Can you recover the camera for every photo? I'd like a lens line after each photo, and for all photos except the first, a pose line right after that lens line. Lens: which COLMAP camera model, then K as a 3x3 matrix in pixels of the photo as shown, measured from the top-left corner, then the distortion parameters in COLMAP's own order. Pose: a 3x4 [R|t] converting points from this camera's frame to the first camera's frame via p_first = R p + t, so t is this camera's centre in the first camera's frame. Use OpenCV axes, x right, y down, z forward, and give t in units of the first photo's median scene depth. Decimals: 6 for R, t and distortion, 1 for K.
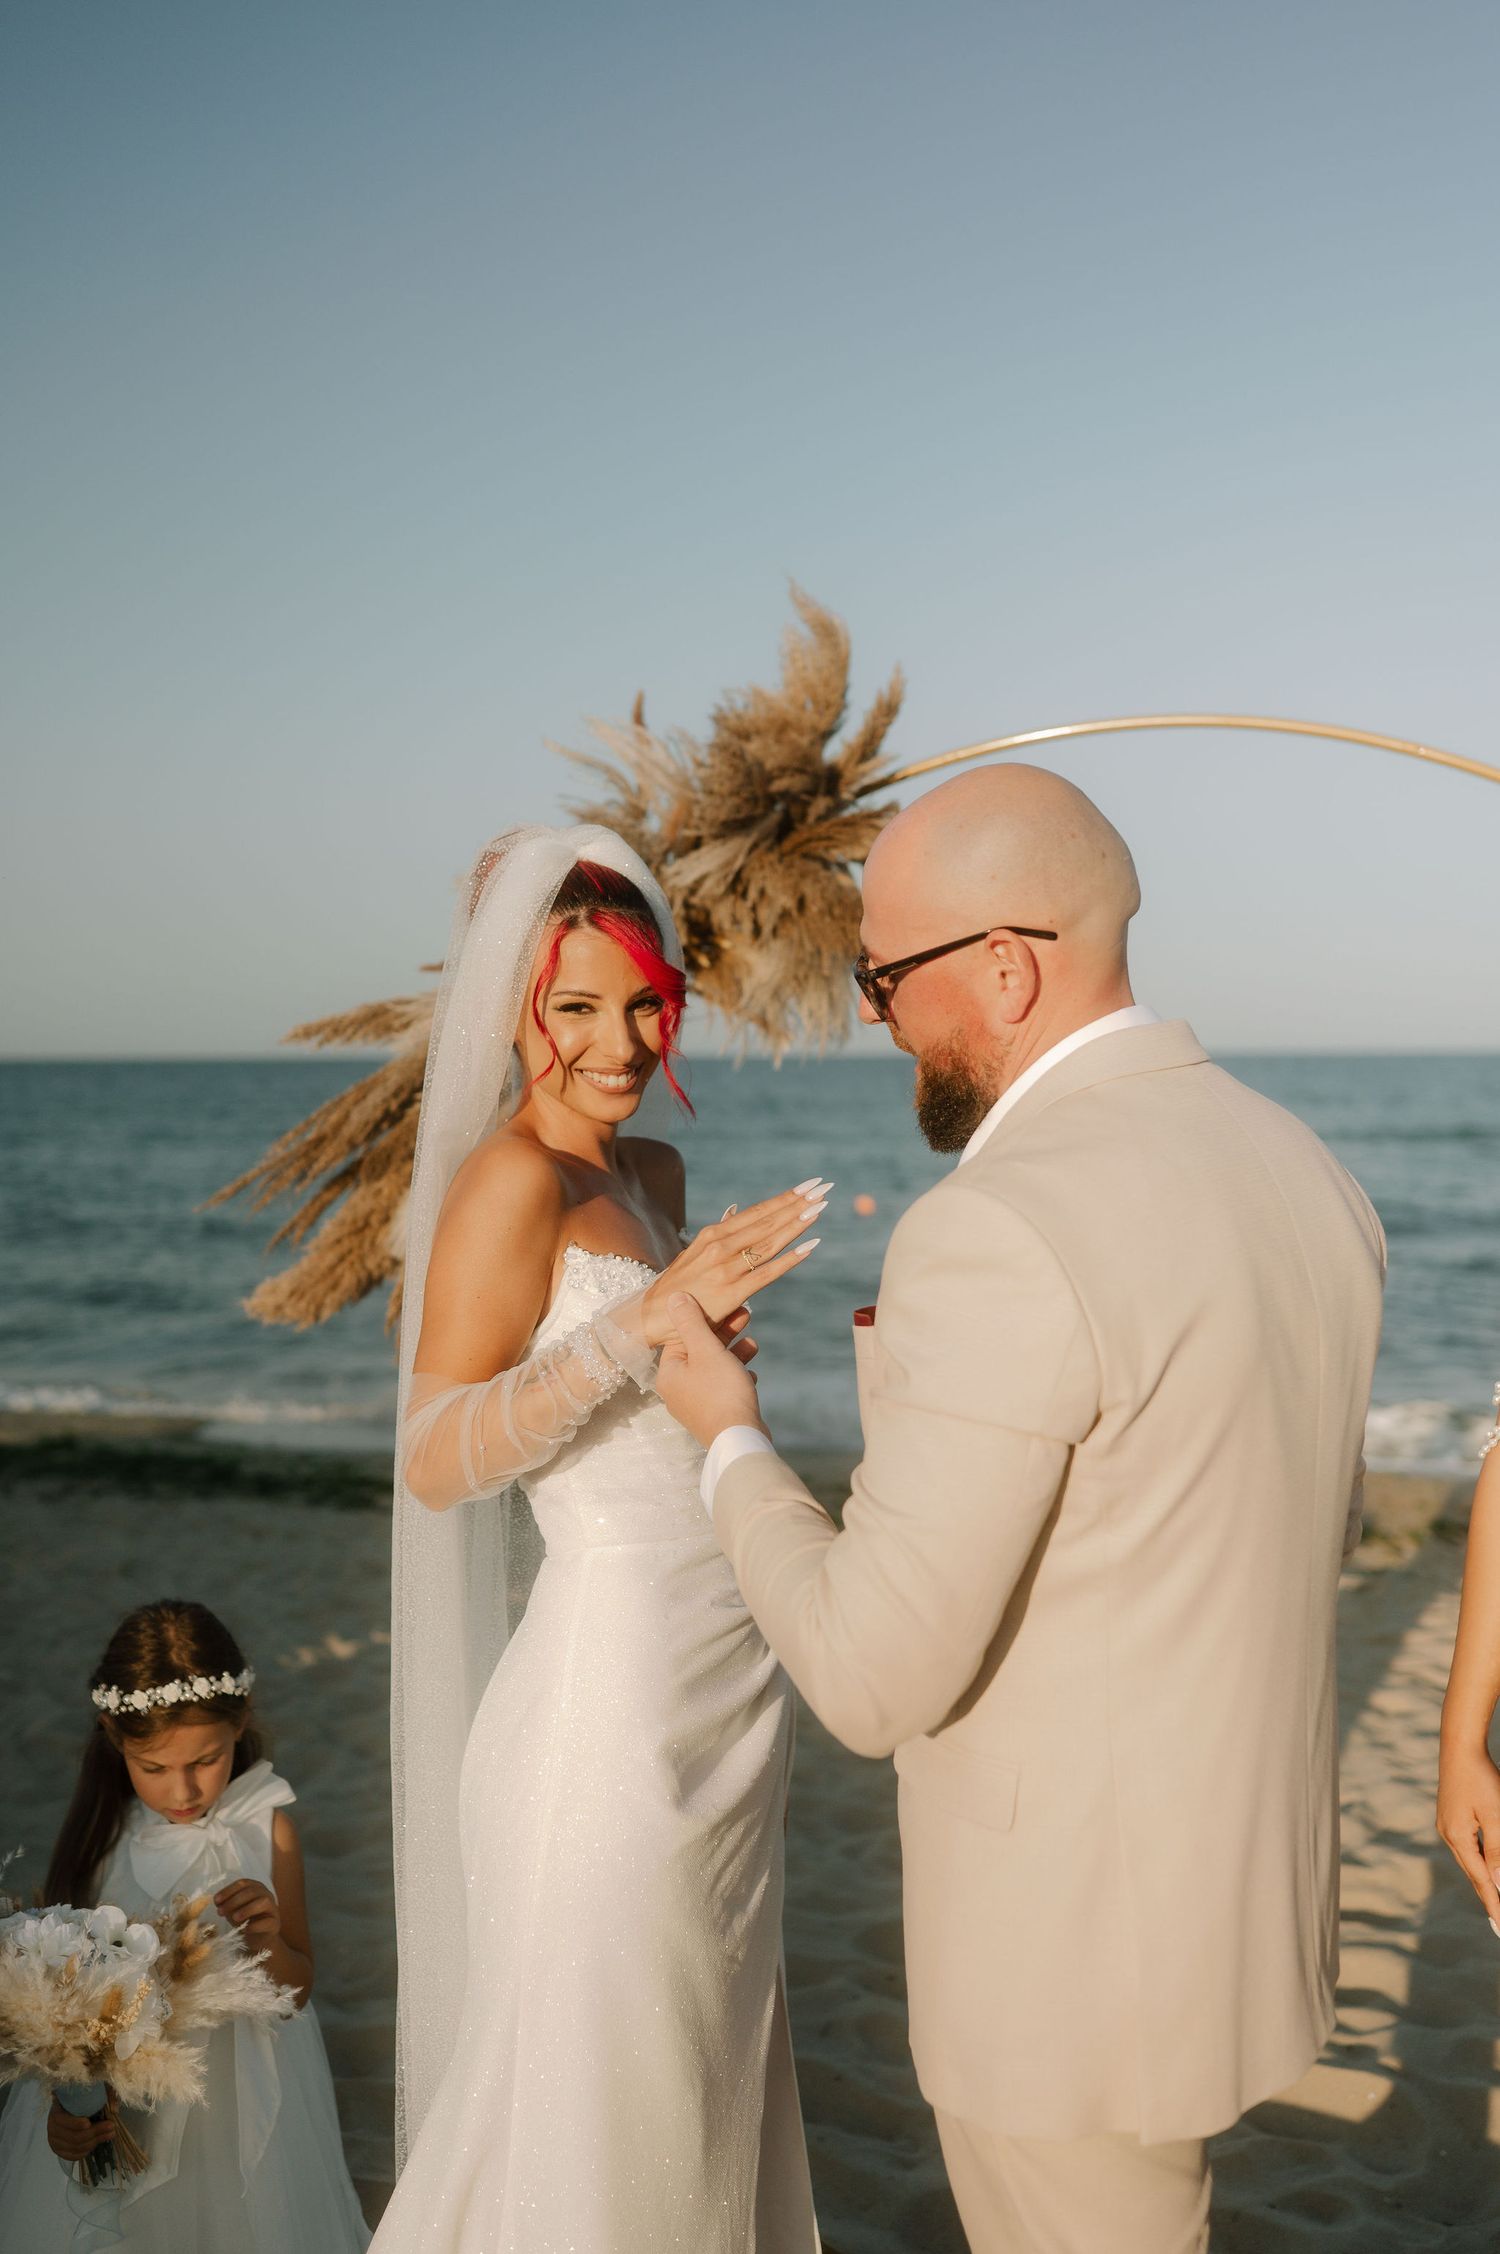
lens RADIAL K [[2239.0, 0, 740.4], [0, 2239.0, 1160.5], [0, 0, 1]] dist [0.006939, 0.000000]
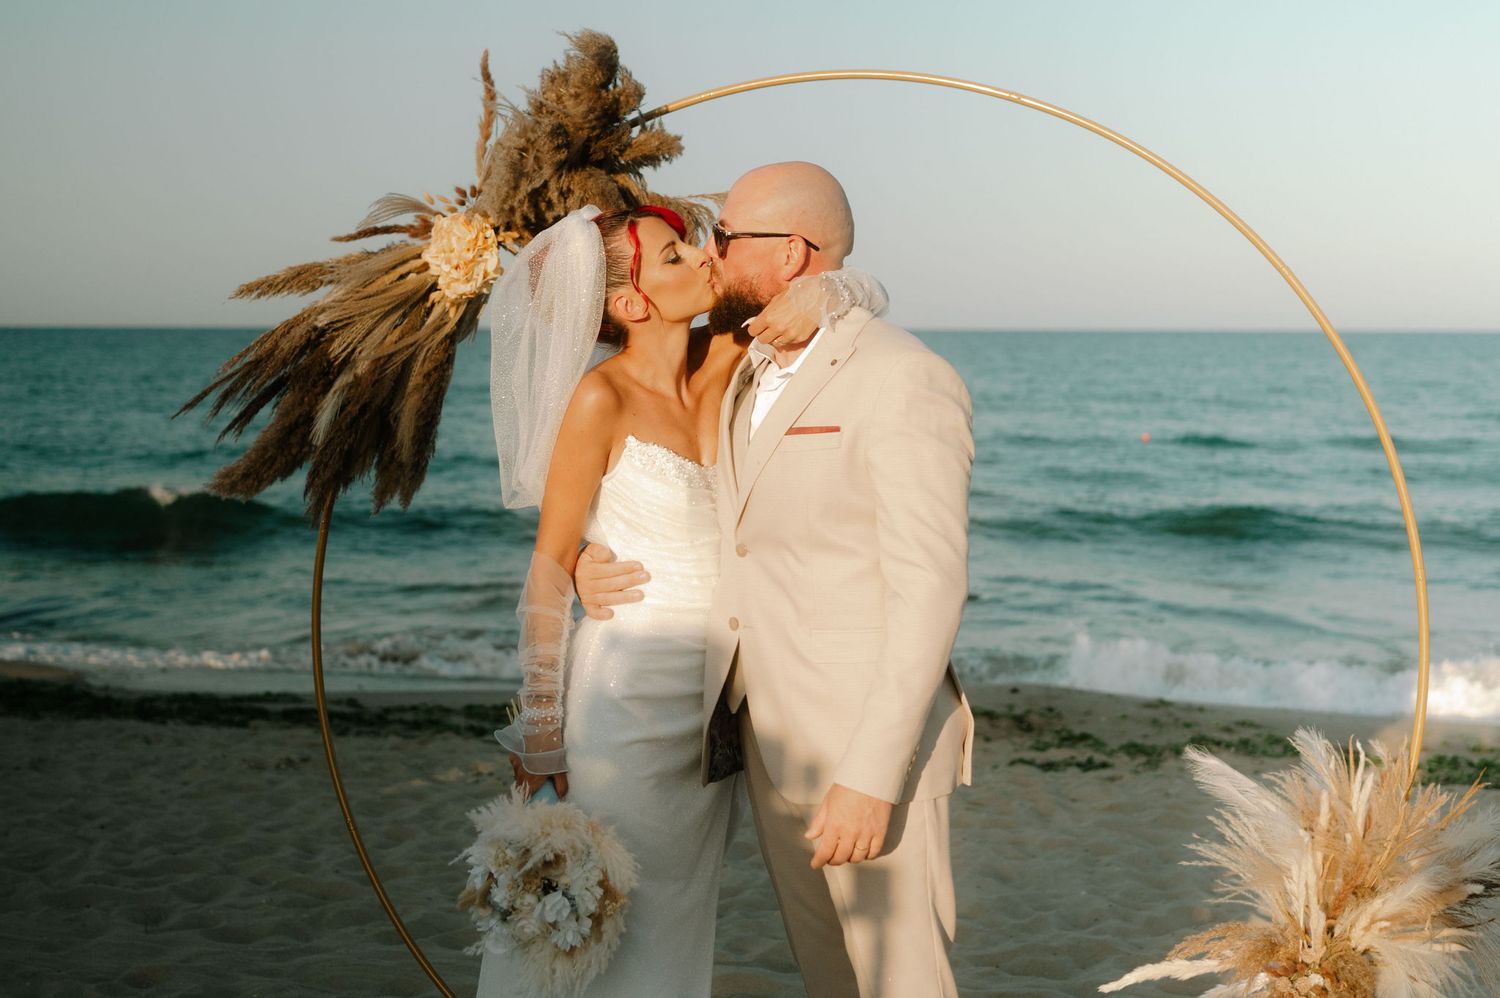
lens RADIAL K [[2171.6, 0, 743.8], [0, 2171.6, 414.6], [0, 0, 1]] dist [0.007163, 0.000000]
pose [[0.997419, 0.002740, 0.071747, 0.010147], [-0.002059, 0.999952, -0.009563, 0.018448], [-0.071770, 0.009390, 0.997377, -0.196074]]
